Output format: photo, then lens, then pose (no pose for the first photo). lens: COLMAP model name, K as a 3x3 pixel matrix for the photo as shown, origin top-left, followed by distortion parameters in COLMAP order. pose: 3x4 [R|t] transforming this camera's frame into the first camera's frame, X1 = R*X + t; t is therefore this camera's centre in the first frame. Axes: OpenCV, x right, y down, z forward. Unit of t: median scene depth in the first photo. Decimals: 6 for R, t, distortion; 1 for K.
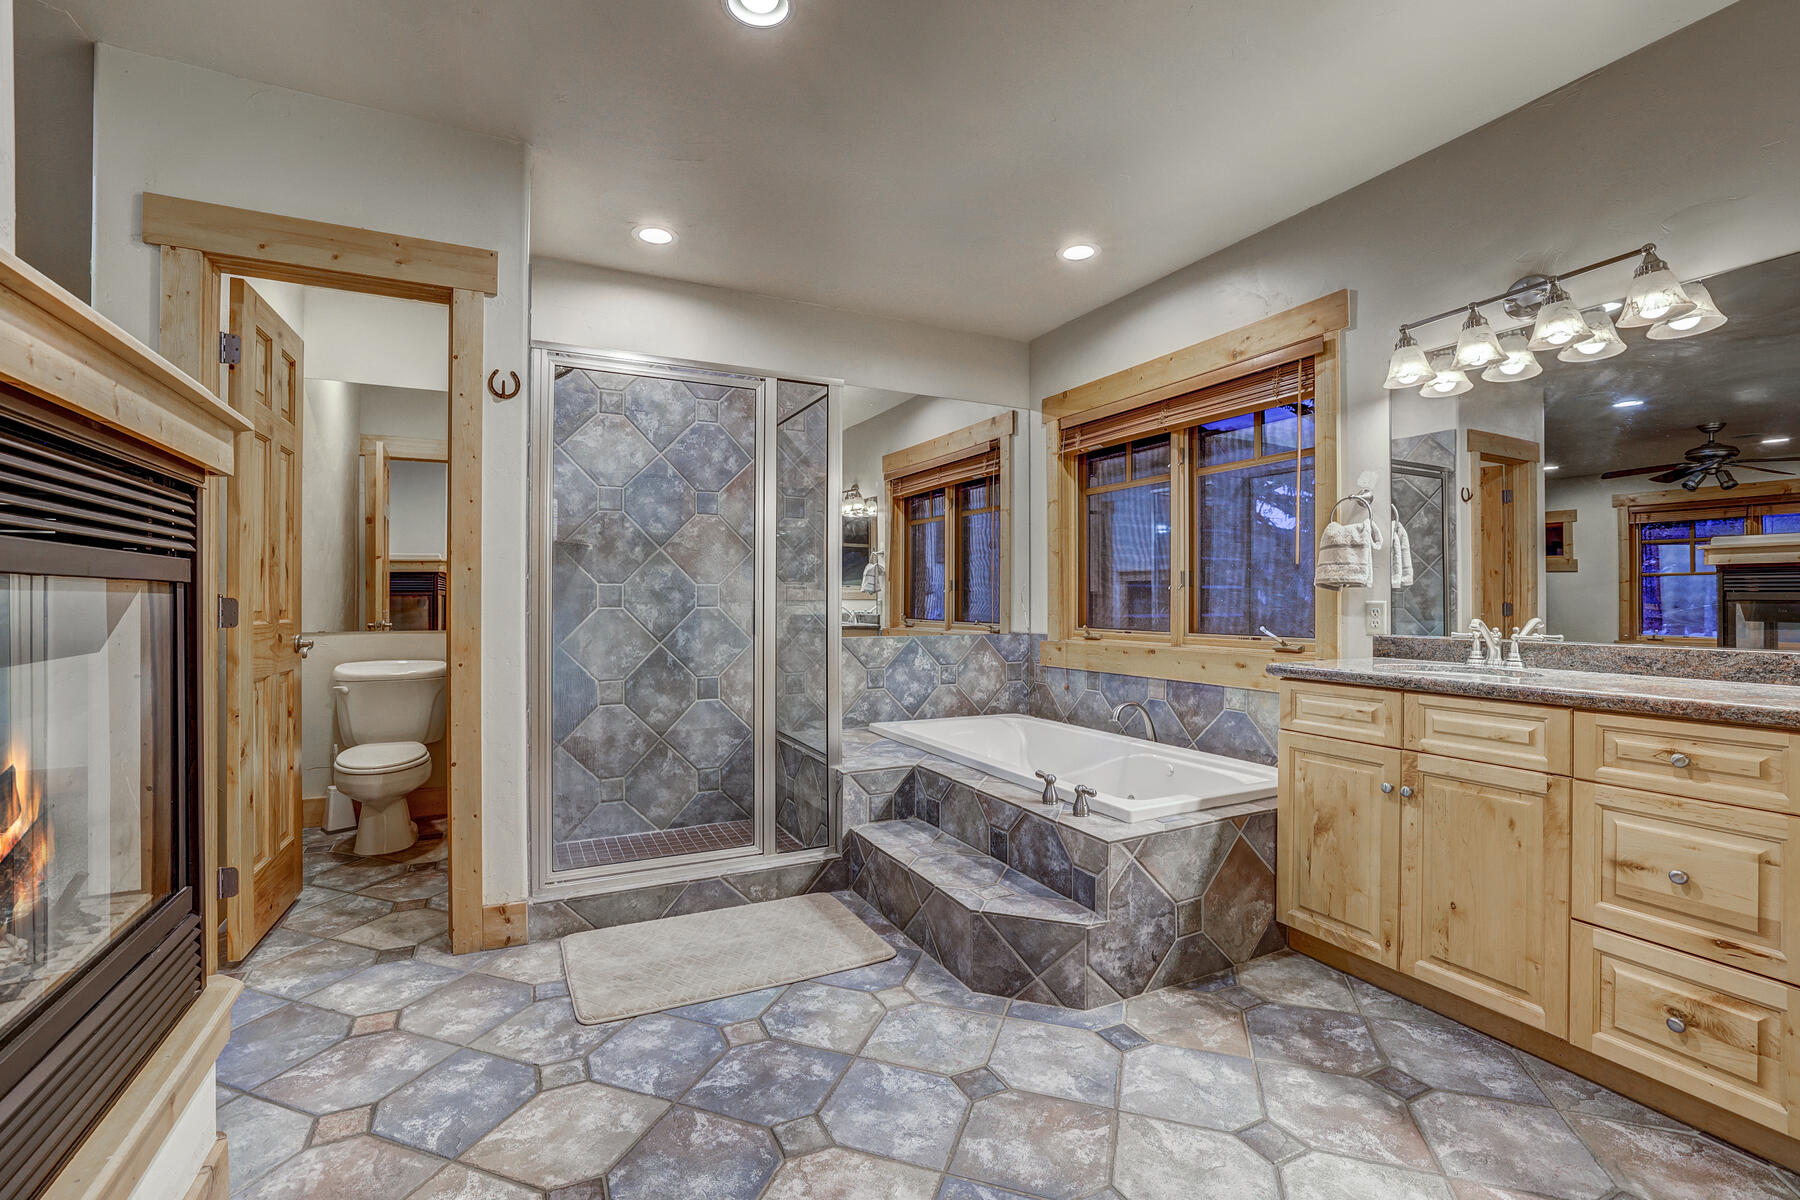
lens RADIAL K [[785.3, 0, 900.7], [0, 785.3, 597.7], [0, 0, 1]] dist [-0.026496, 0.004110]
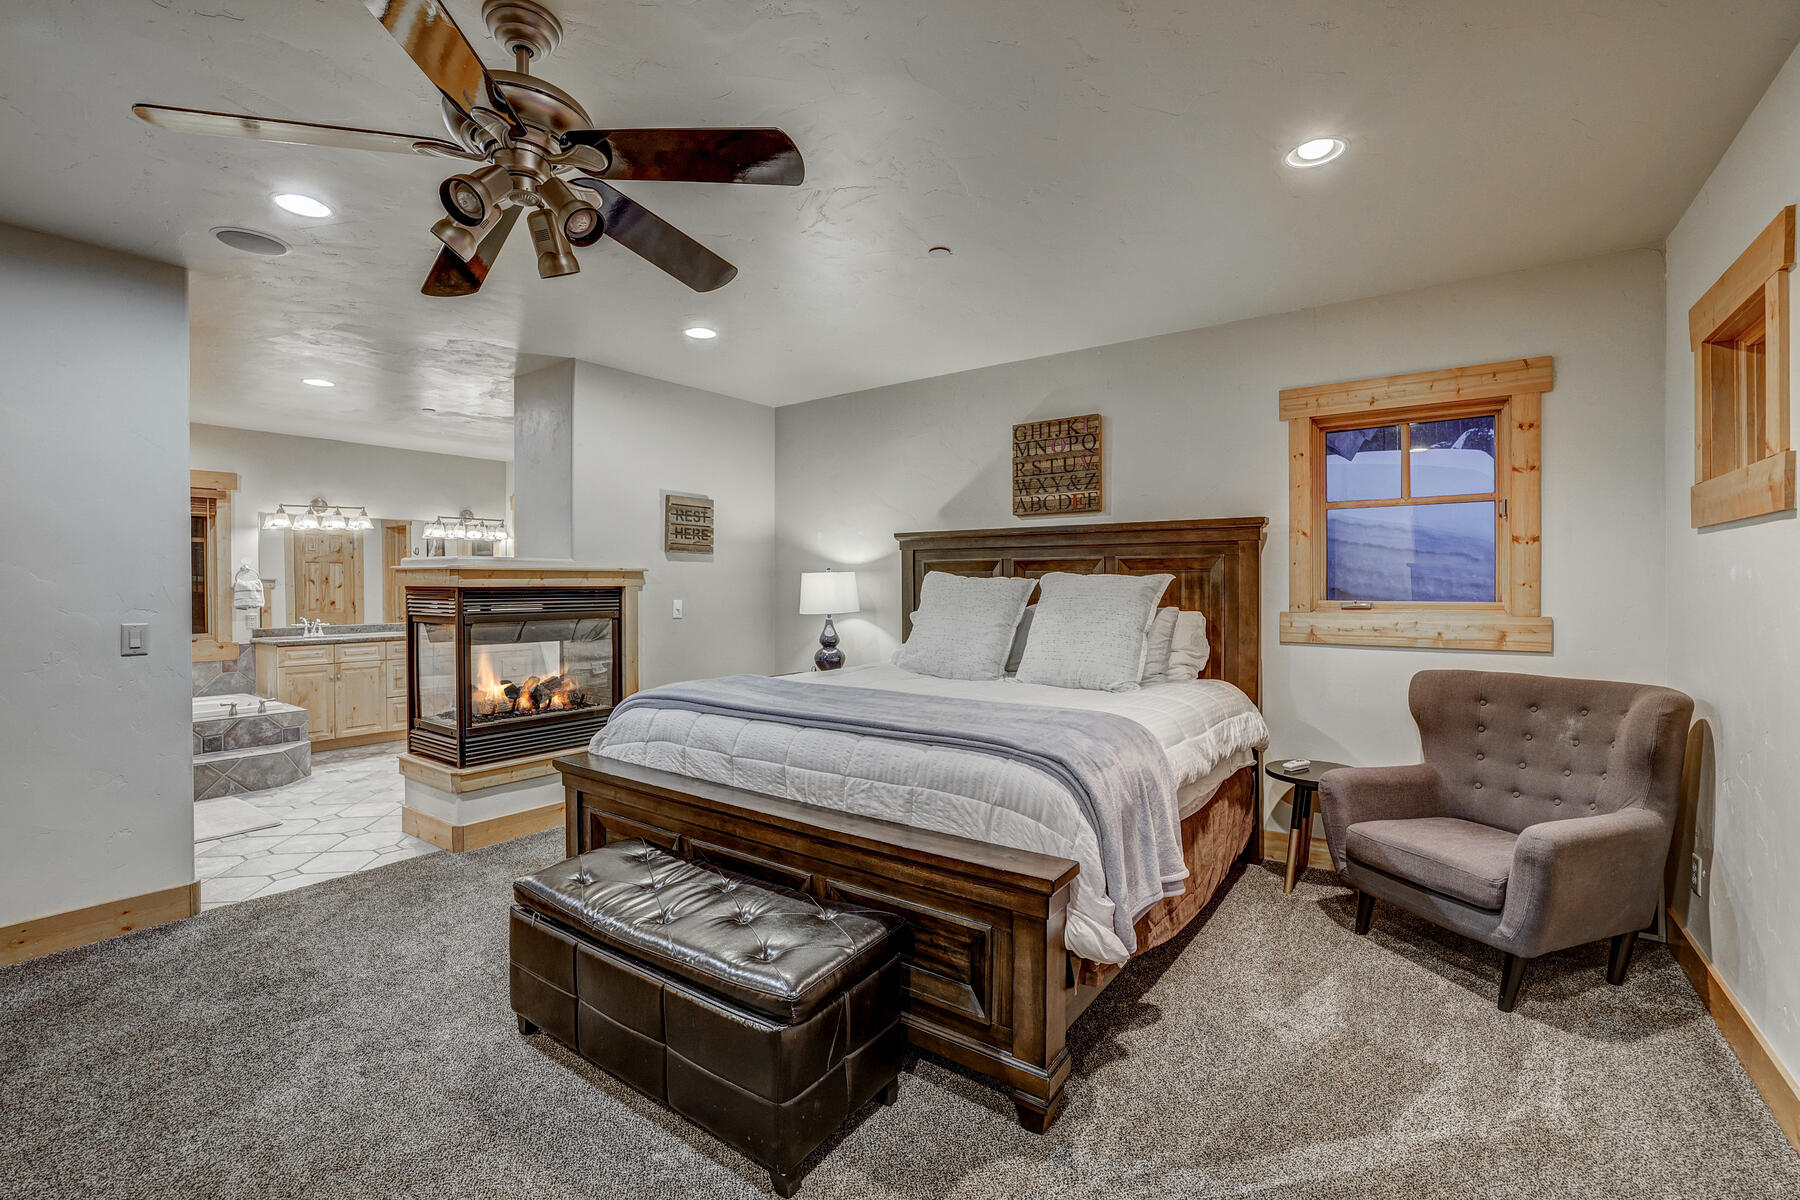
lens RADIAL K [[785.3, 0, 905.1], [0, 785.3, 592.1], [0, 0, 1]] dist [-0.026496, 0.004110]
pose [[-0.476310, -0.010549, 0.879214, -2.705189], [-0.001412, 0.999936, 0.011232, -0.104003], [-0.879276, 0.004108, -0.476294, 0.434900]]
